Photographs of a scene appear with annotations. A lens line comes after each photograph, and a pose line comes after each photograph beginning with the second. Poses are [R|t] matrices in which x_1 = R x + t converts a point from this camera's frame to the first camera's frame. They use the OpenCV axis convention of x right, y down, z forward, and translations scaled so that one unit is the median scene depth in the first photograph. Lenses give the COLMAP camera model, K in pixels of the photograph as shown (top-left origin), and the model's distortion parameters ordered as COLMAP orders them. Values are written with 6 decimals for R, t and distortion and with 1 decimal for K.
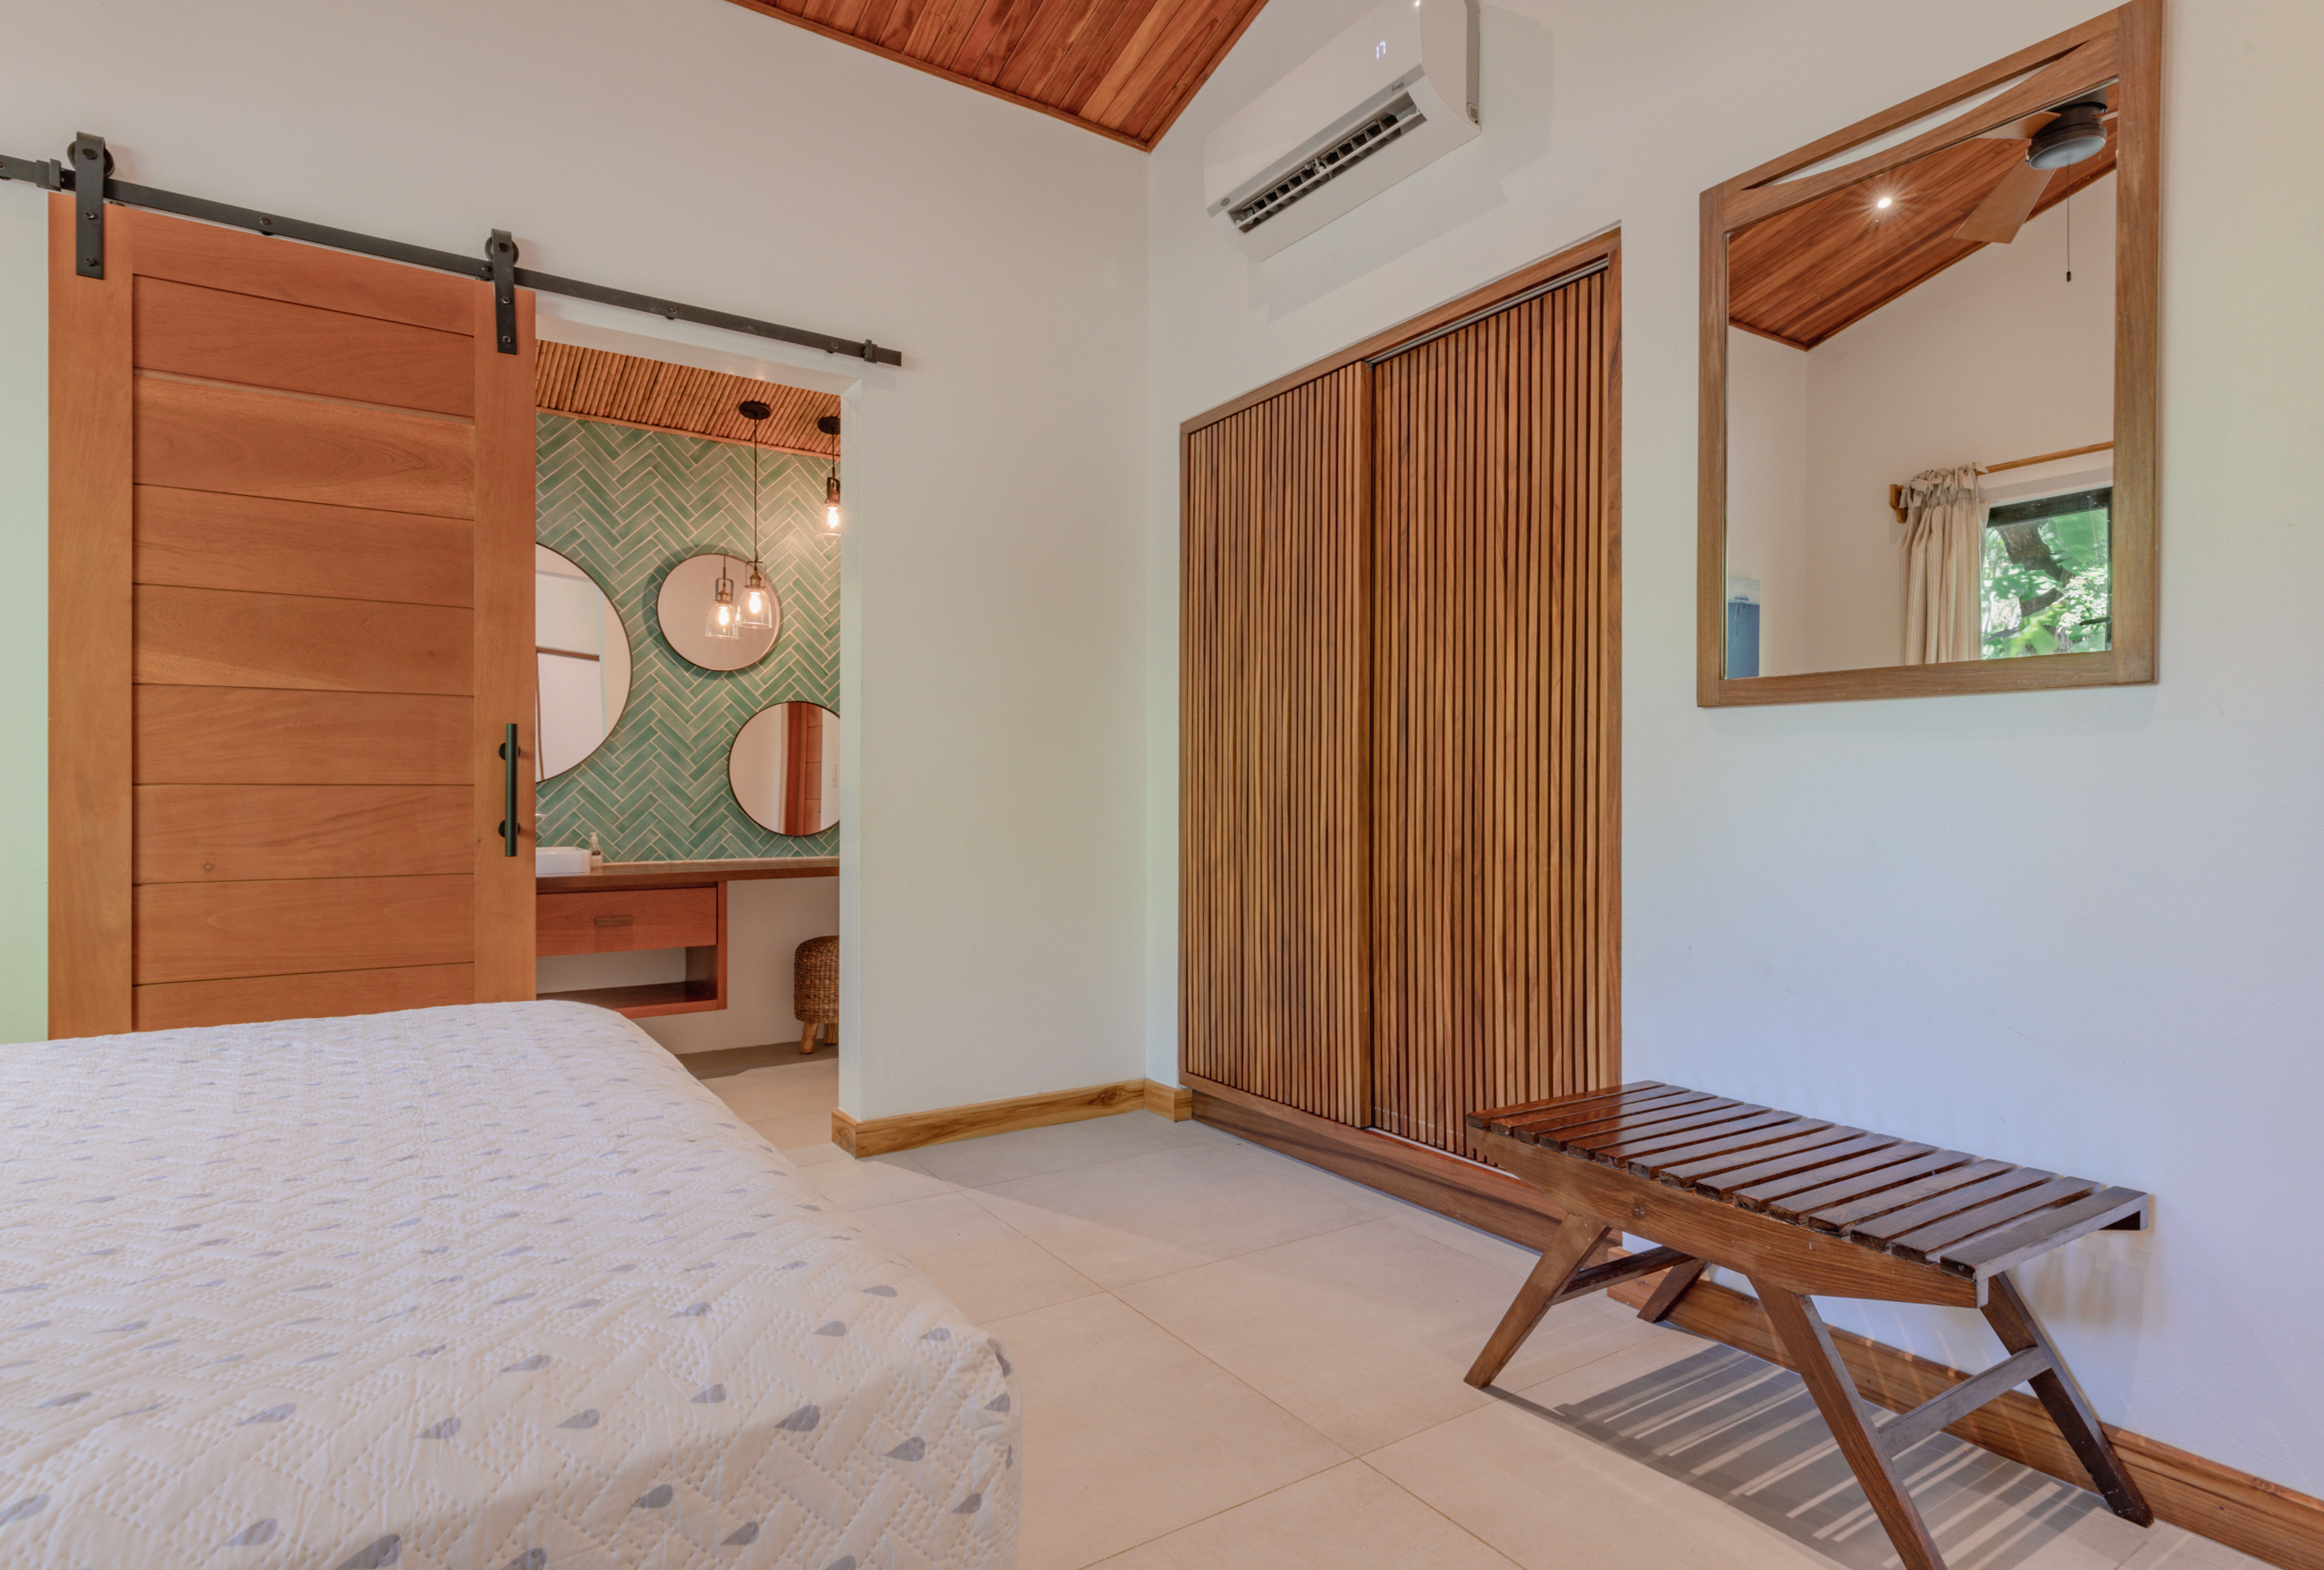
lens RADIAL K [[1237.1, 0, 1229.6], [0, 1237.1, 784.3], [0, 0, 1]] dist [-0.001255, -0.000405]
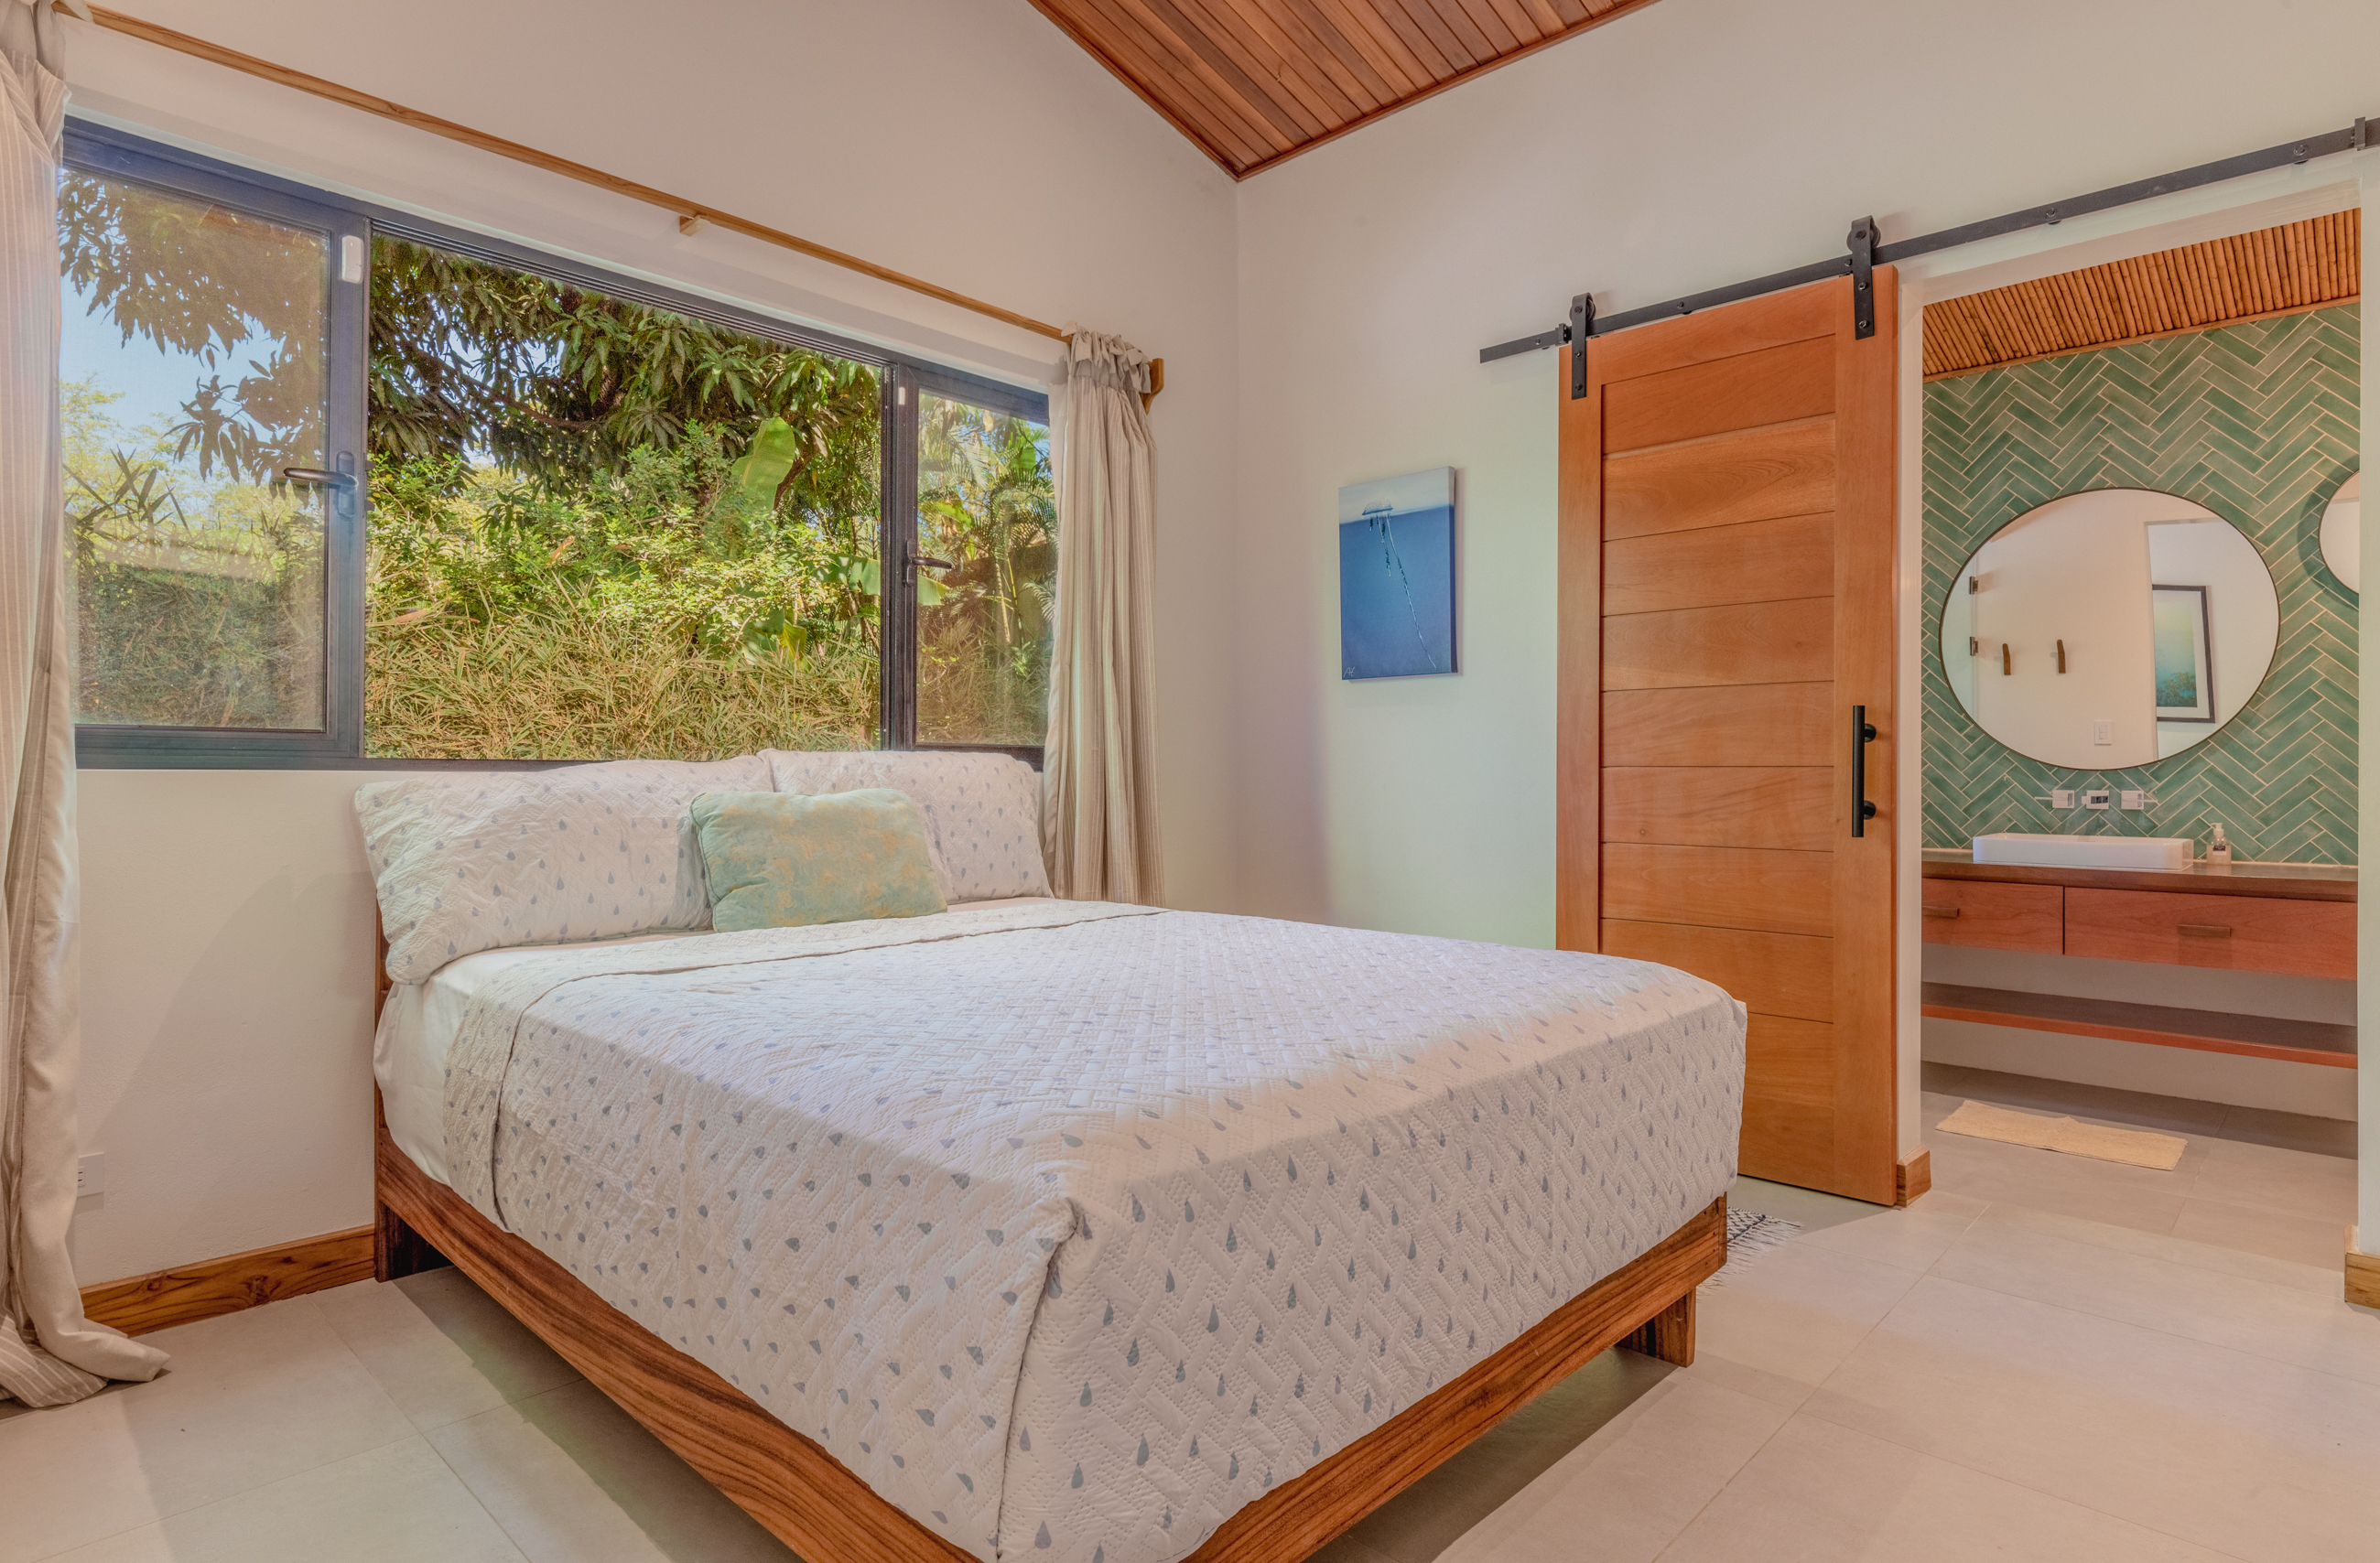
lens RADIAL K [[1304.0, 0, 1200.8], [0, 1304.0, 749.1], [0, 0, 1]] dist [0.000556, -0.001296]
pose [[0.175026, -0.017996, -0.984399, 0.363027], [0.004069, 0.999838, -0.017555, 0.003058], [0.984555, -0.000933, 0.175071, 0.281280]]
